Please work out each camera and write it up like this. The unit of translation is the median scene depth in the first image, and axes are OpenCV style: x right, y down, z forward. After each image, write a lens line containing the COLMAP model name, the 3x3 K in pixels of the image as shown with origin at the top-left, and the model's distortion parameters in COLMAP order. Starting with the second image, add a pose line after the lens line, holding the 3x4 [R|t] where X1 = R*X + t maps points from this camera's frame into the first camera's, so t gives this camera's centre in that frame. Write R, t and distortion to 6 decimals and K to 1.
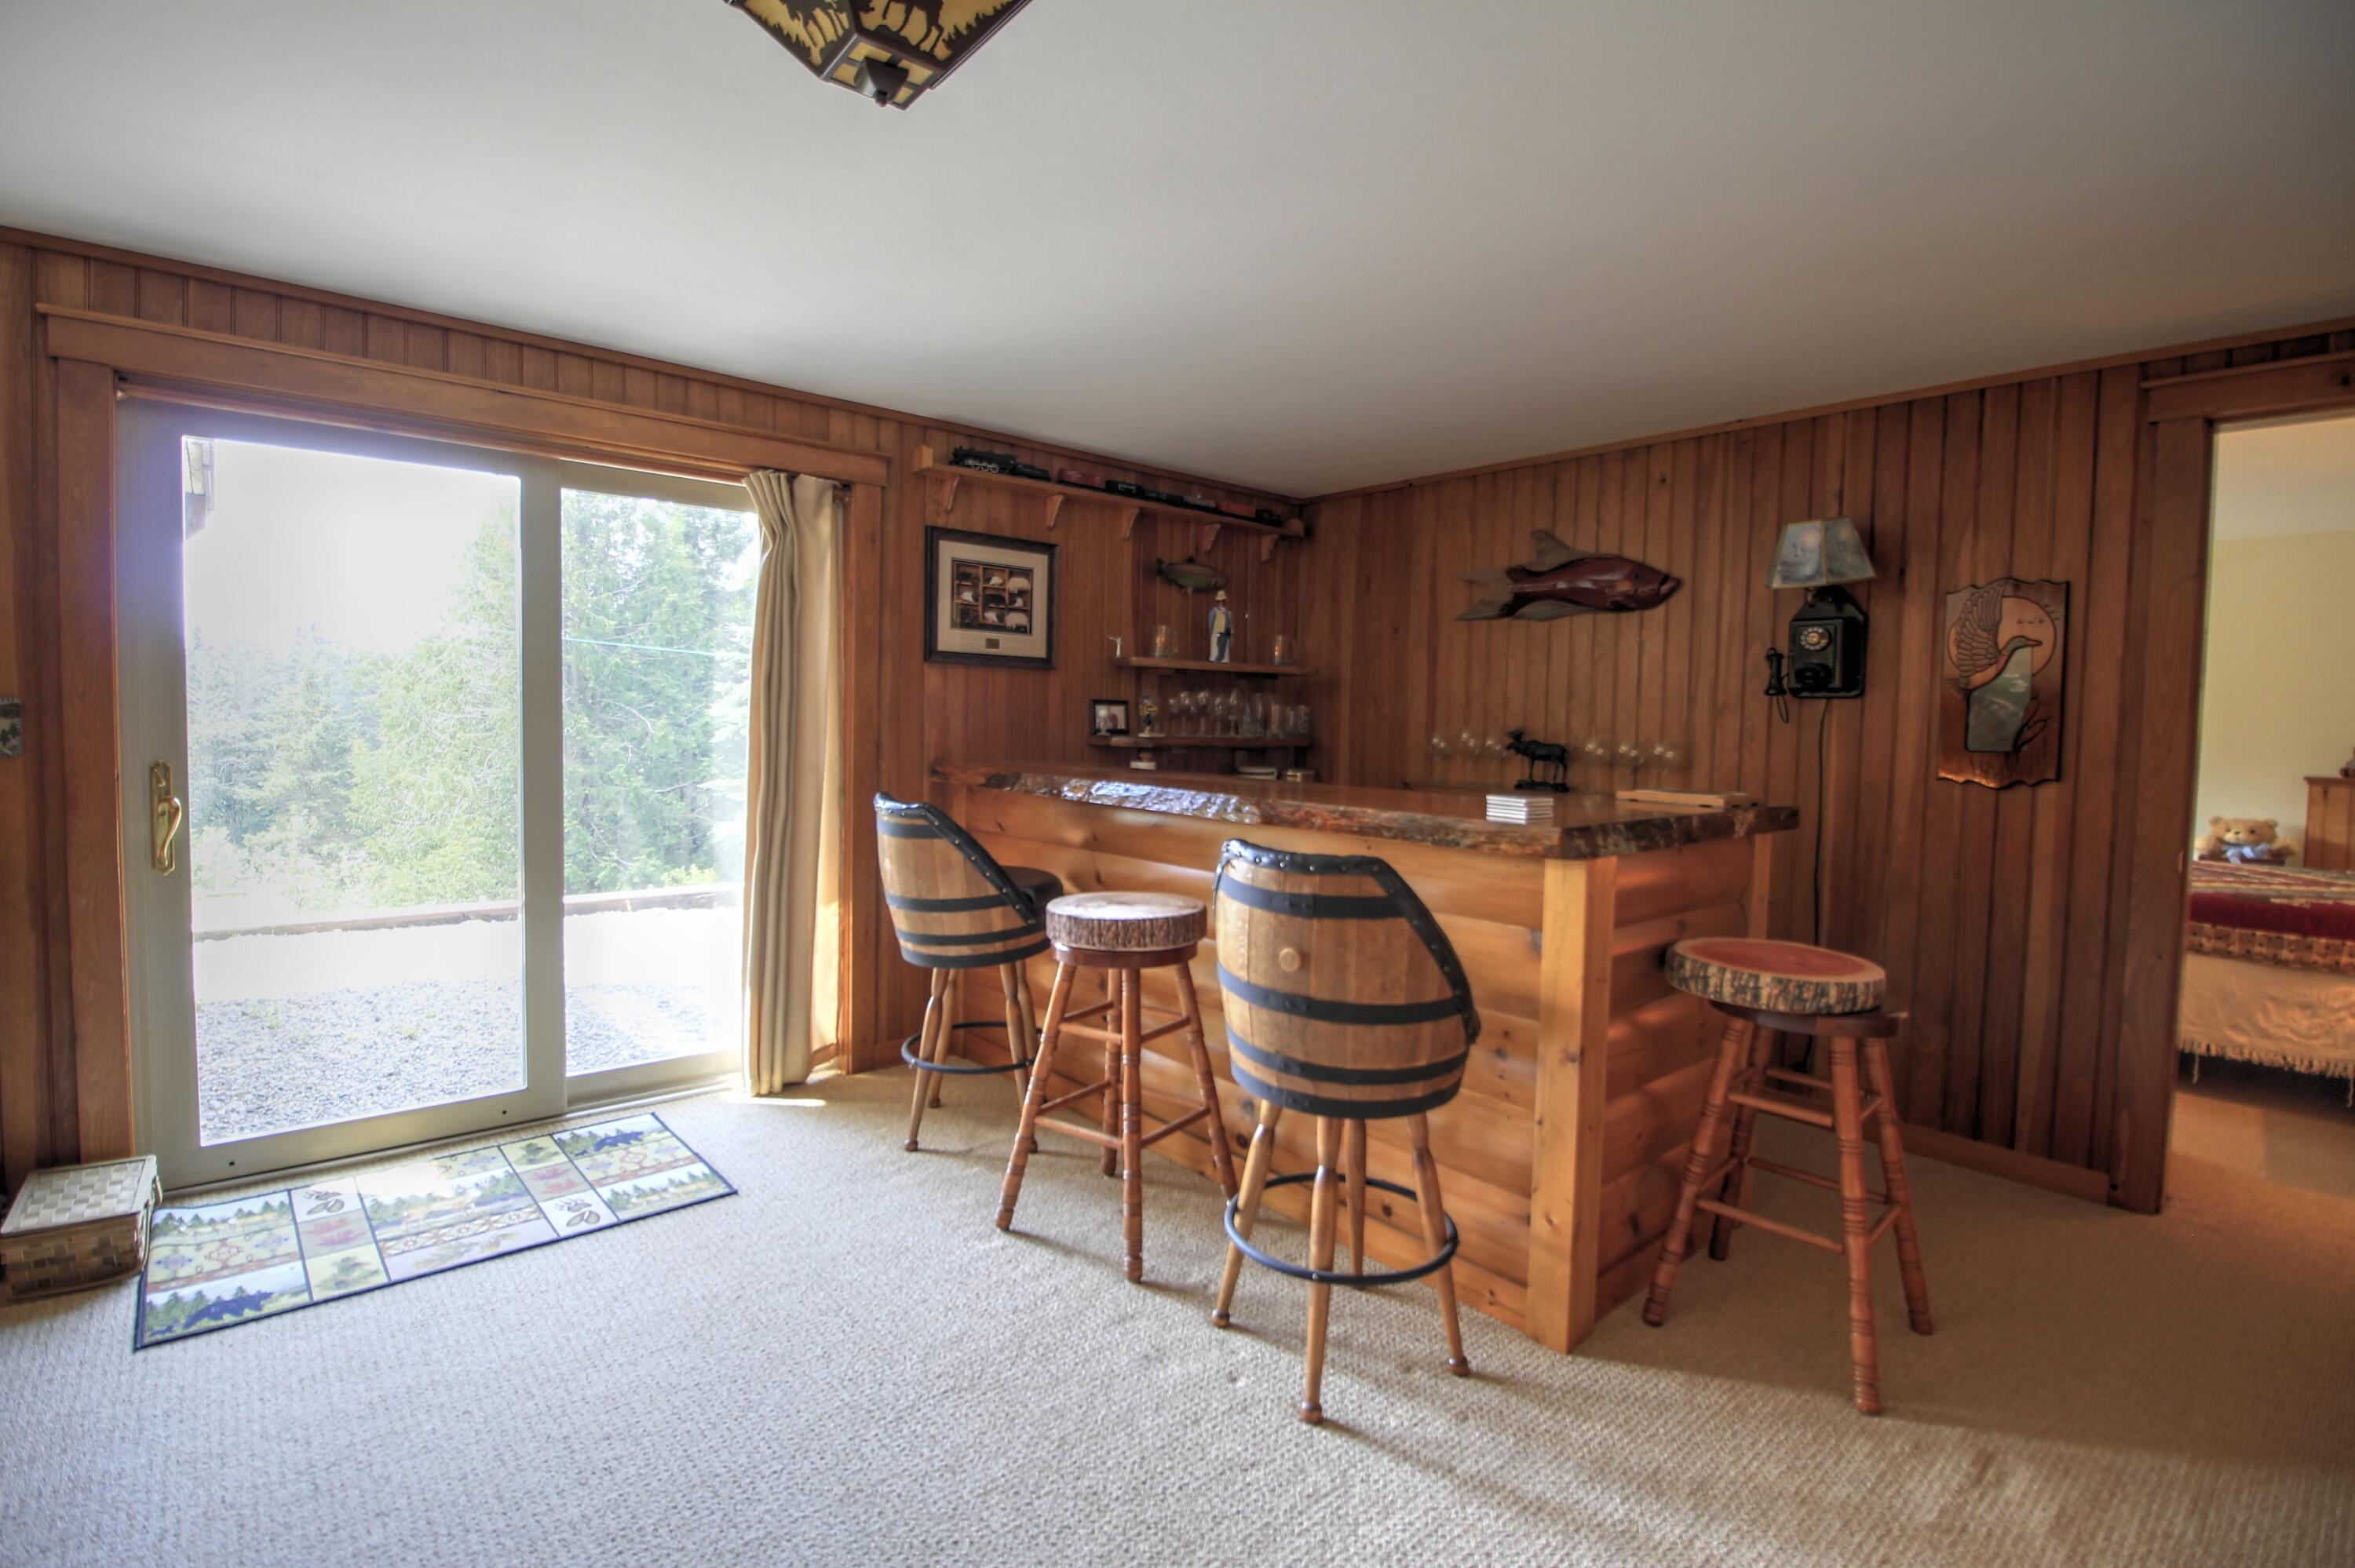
lens RADIAL K [[1089.4, 0, 1187.0], [0, 1089.4, 769.3], [0, 0, 1]] dist [-0.014561, -0.000529]
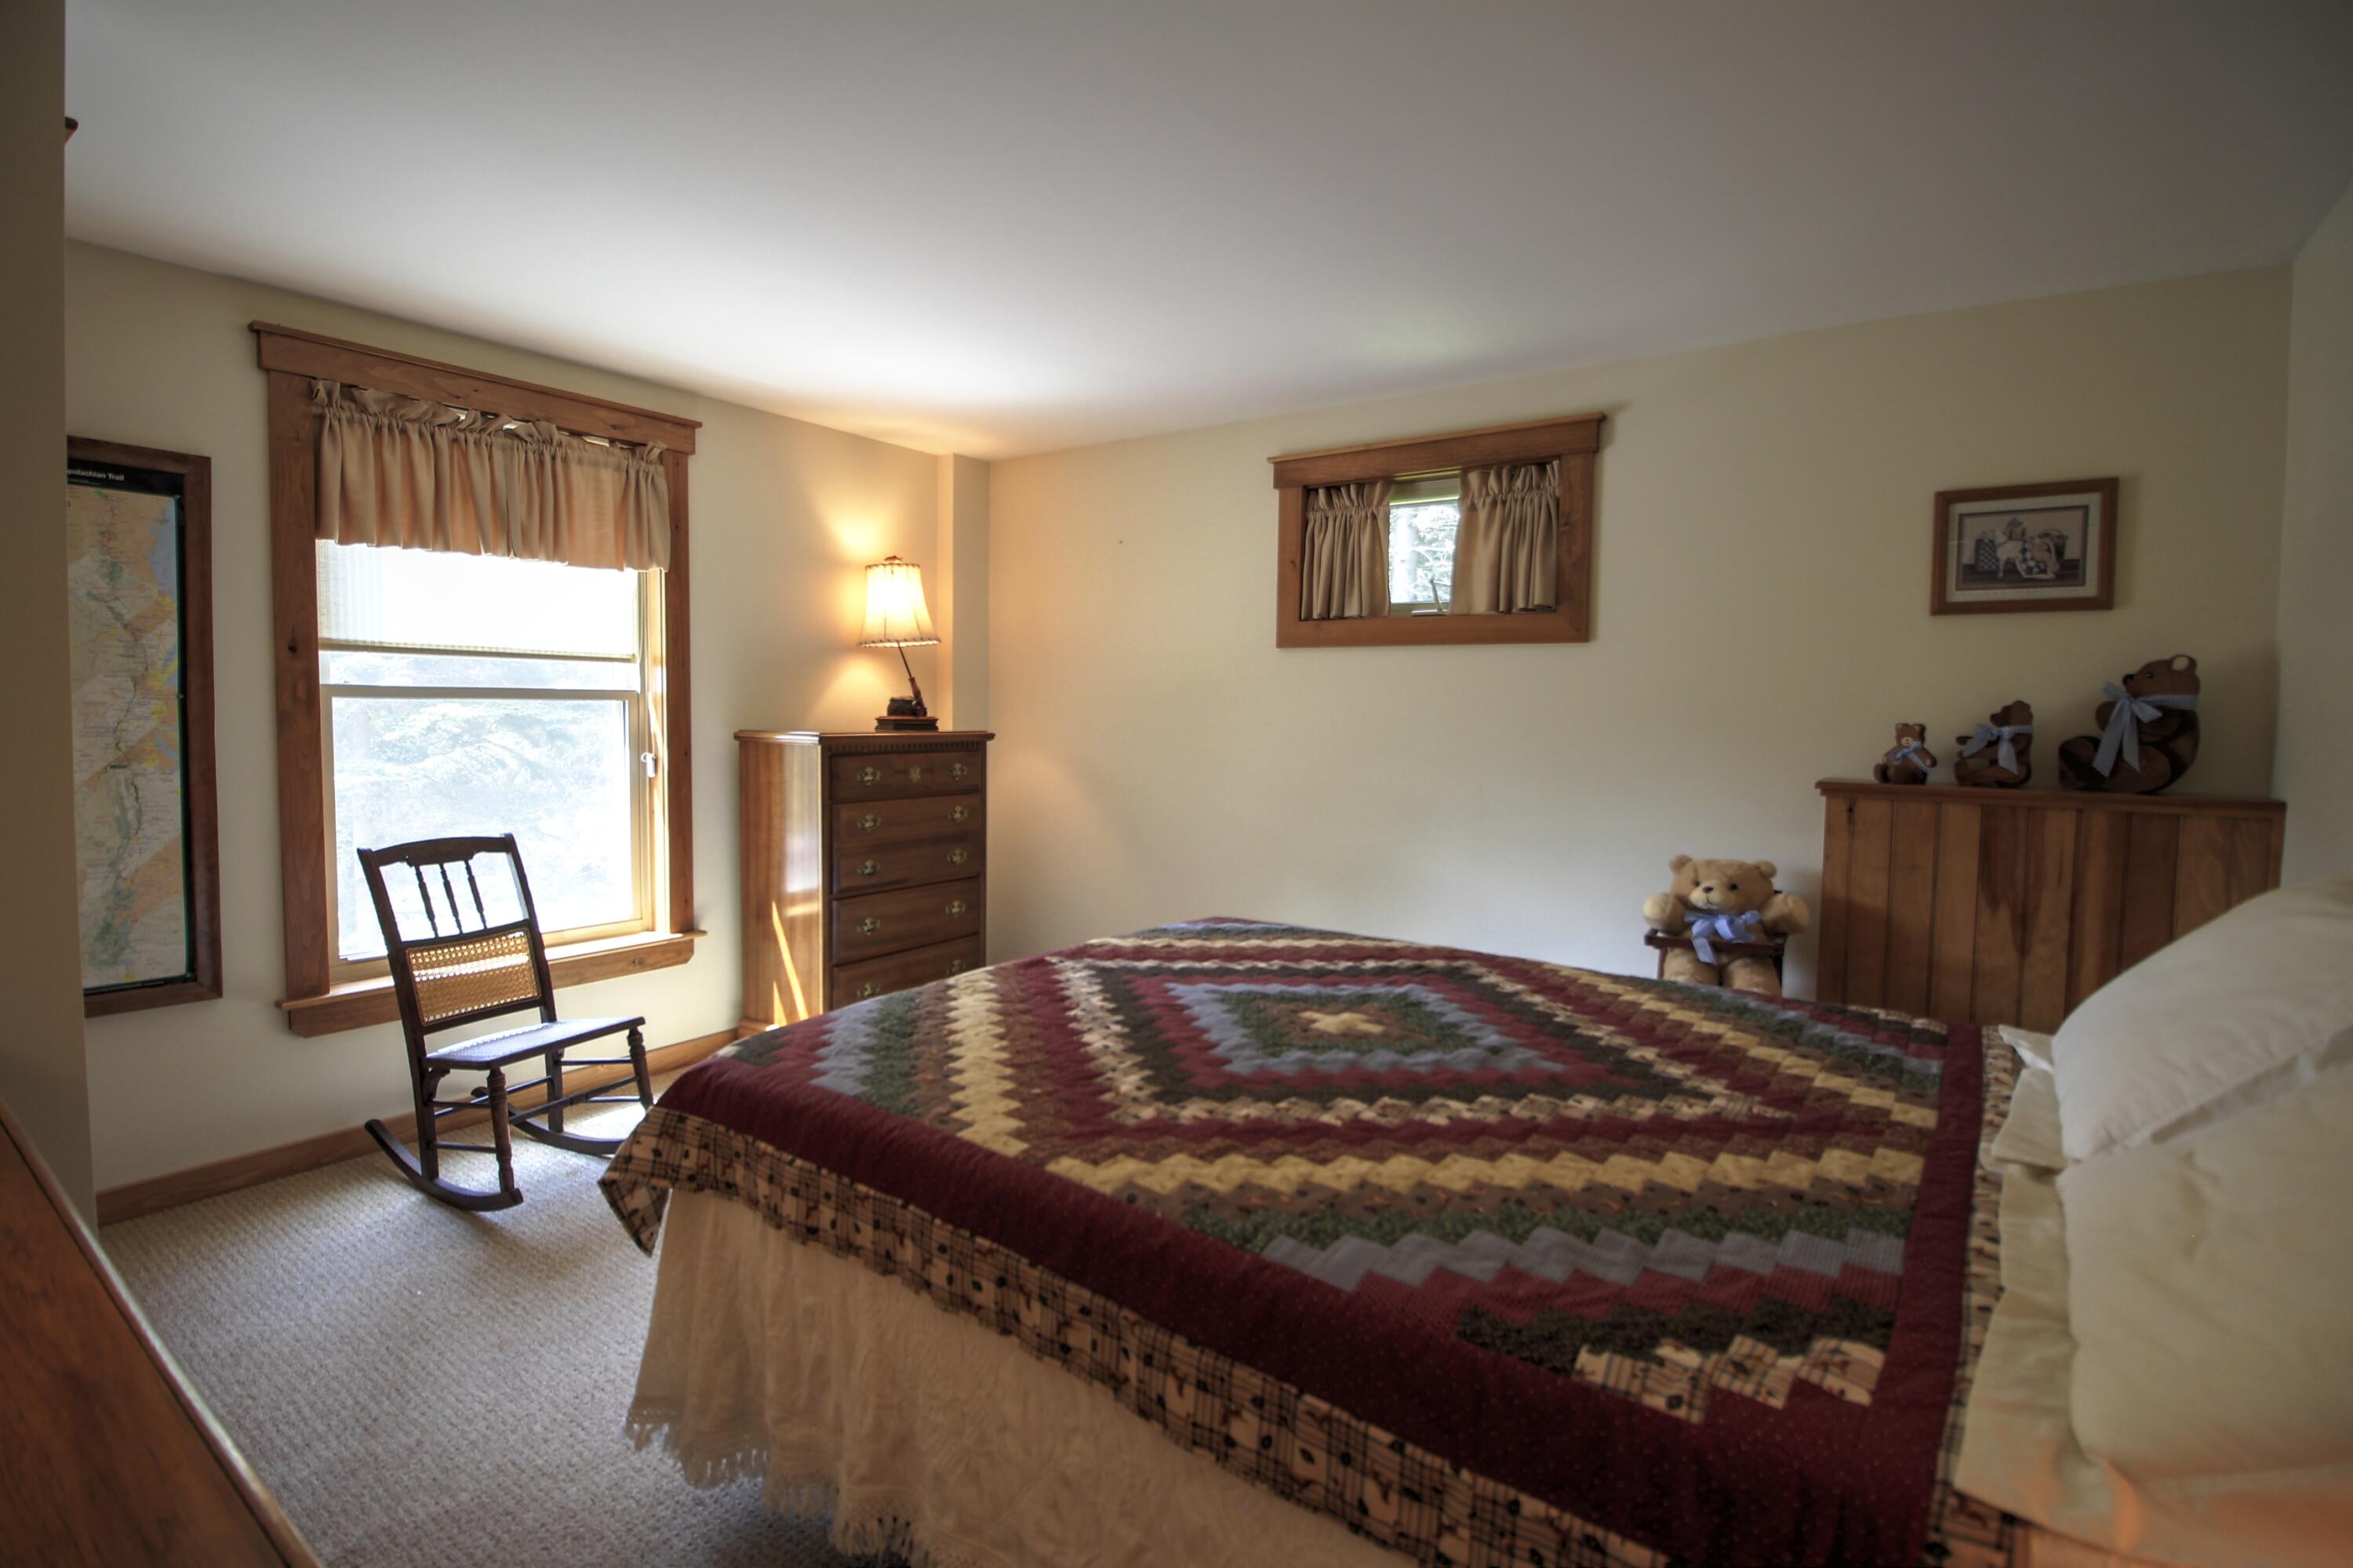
lens RADIAL K [[1088.7, 0, 1186.0], [0, 1088.7, 769.3], [0, 0, 1]] dist [-0.014561, -0.000529]
pose [[0.971417, -0.012520, 0.237047, 0.618148], [0.008343, 0.999792, 0.018618, -0.010369], [-0.237231, -0.016108, 0.971320, 0.560602]]
